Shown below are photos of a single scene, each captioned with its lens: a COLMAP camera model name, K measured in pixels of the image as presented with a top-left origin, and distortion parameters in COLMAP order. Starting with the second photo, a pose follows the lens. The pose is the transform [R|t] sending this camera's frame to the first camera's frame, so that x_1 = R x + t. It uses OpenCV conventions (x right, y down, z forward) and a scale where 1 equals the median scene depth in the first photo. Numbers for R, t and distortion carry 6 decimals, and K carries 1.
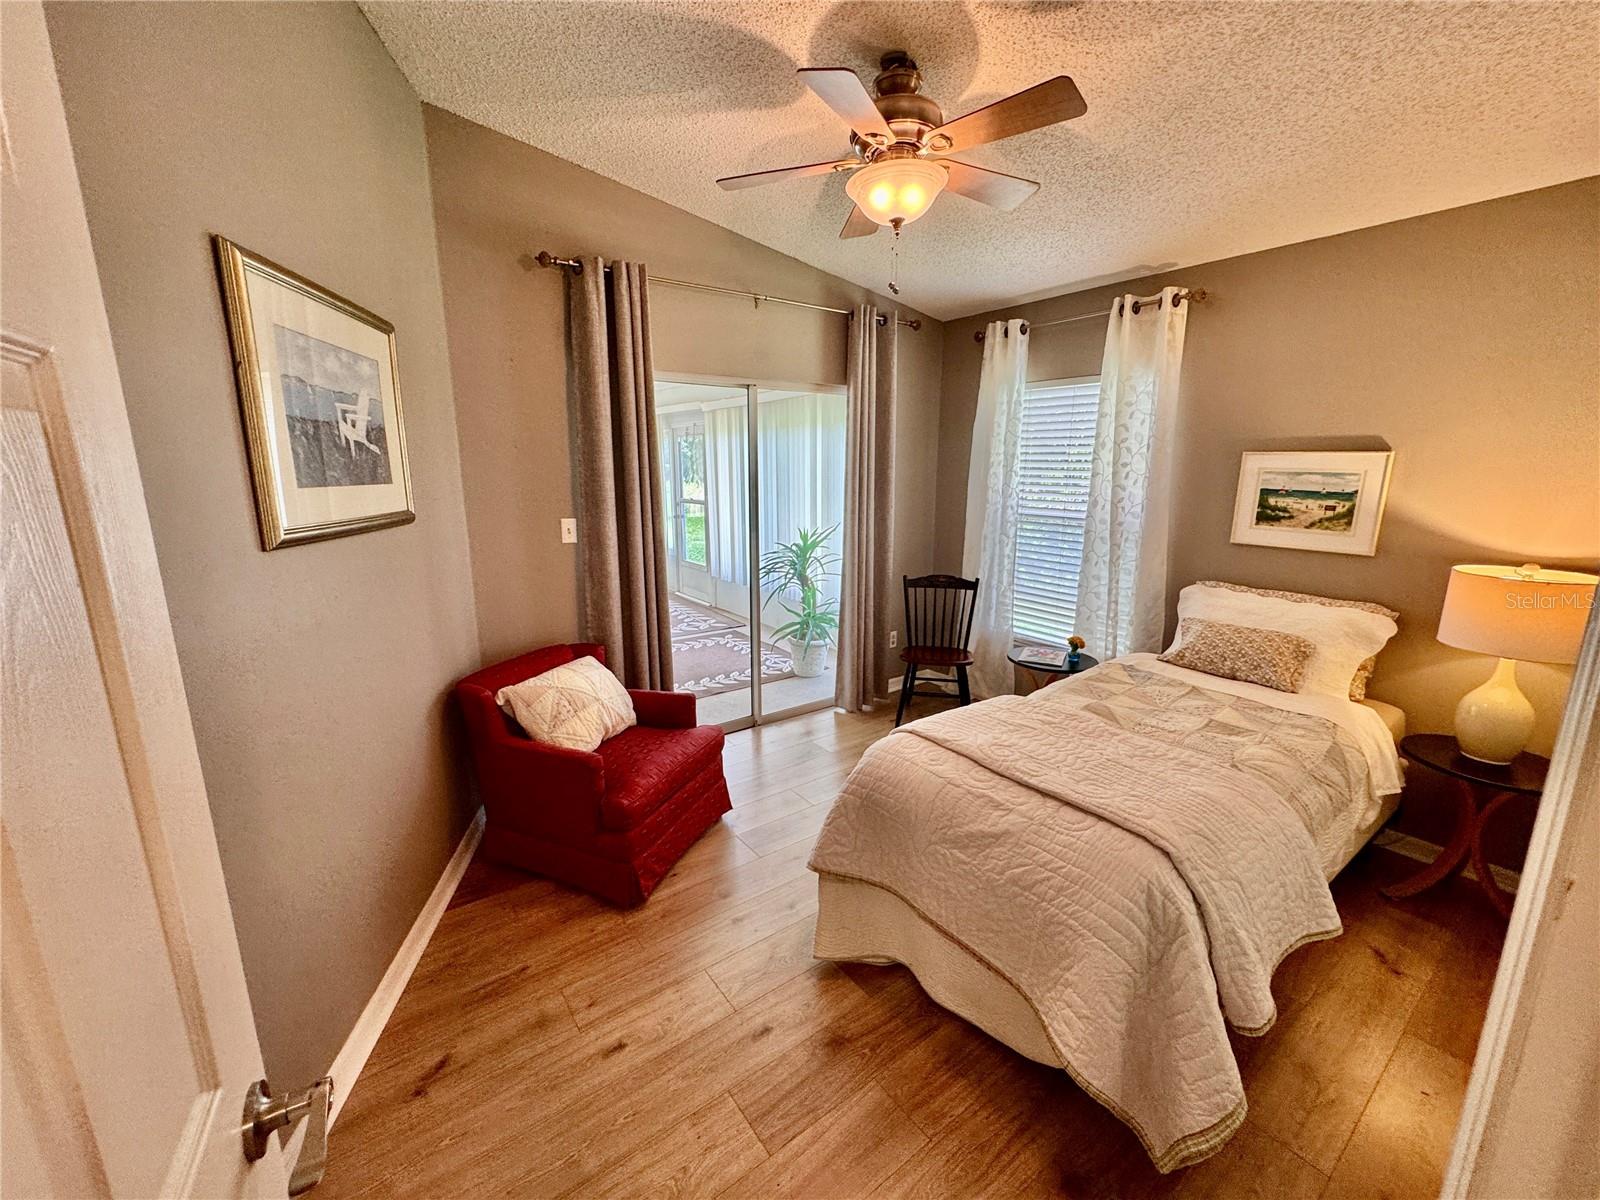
lens RADIAL K [[639.7, 0, 799.1], [0, 639.7, 598.1], [0, 0, 1]] dist [-0.001653, 0.000500]
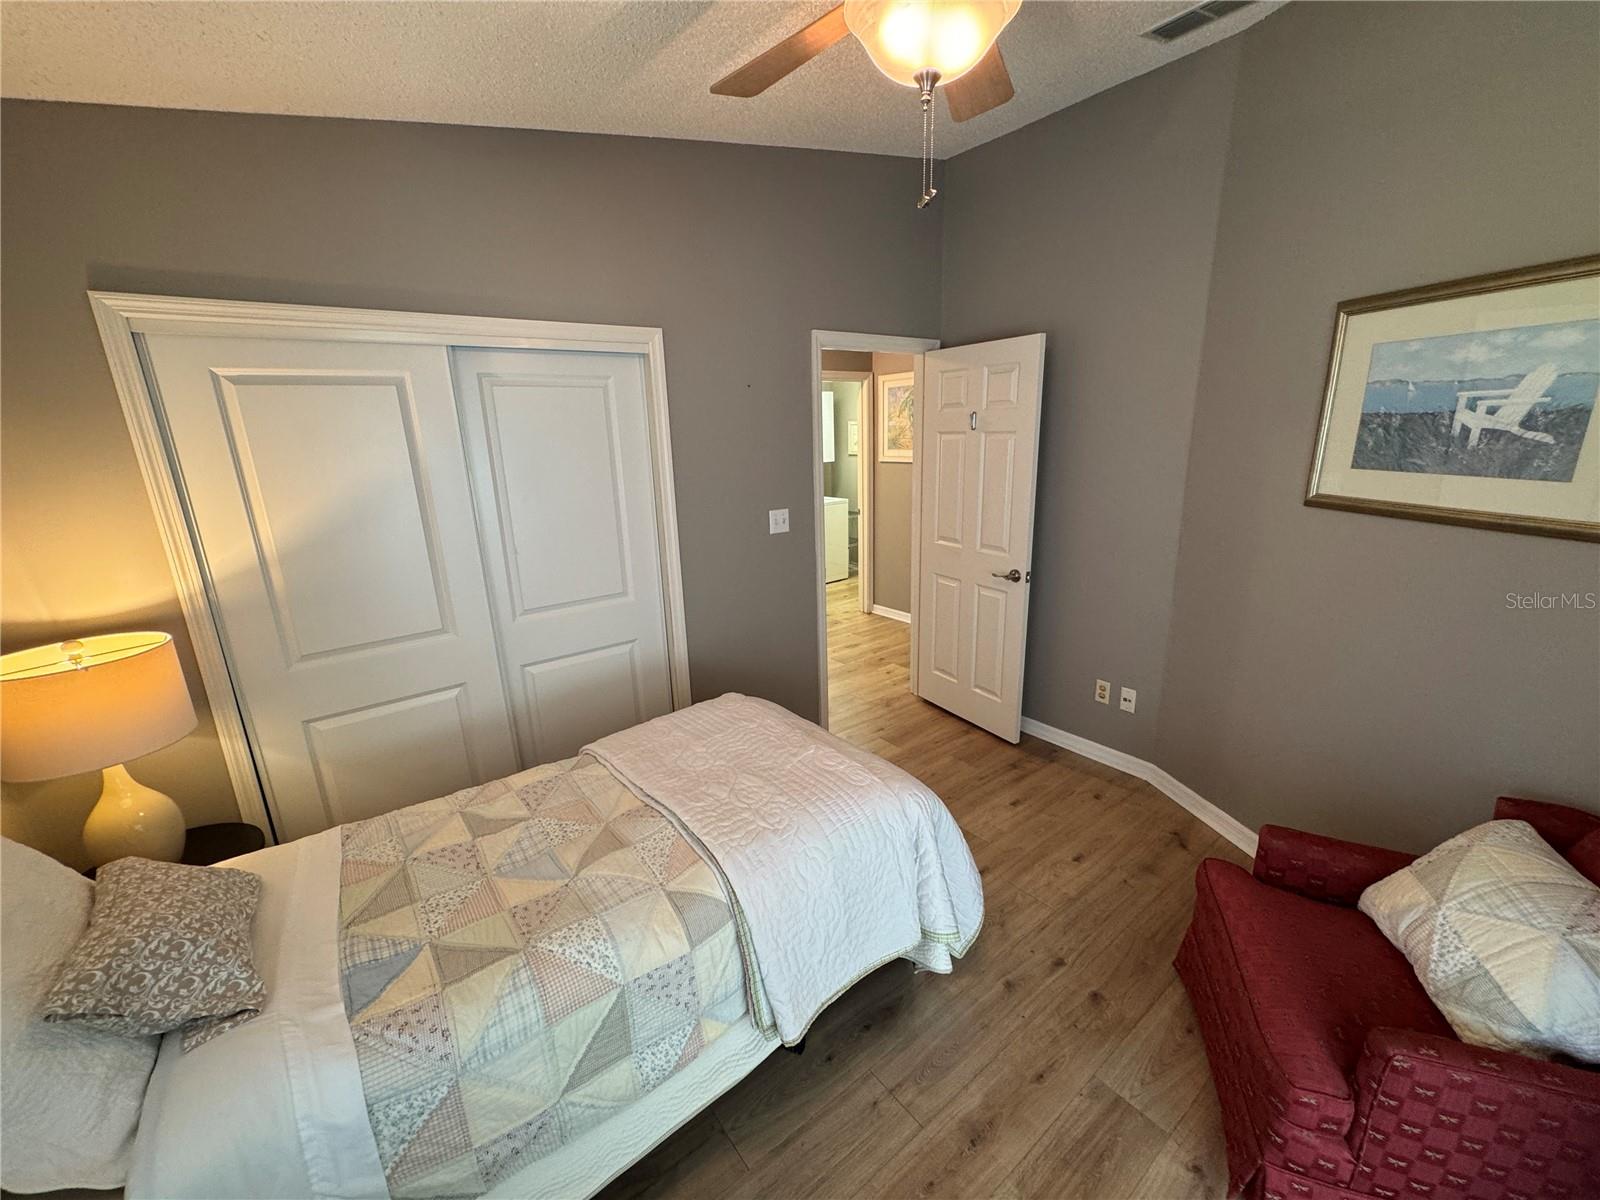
lens RADIAL K [[639.7, 0, 799.1], [0, 639.7, 598.1], [0, 0, 1]] dist [-0.001653, 0.000500]
pose [[-0.999383, 0.034592, -0.006113, 0.226158], [0.028030, 0.890163, 0.454778, -0.336202], [0.021174, 0.454326, -0.890584, 1.347379]]
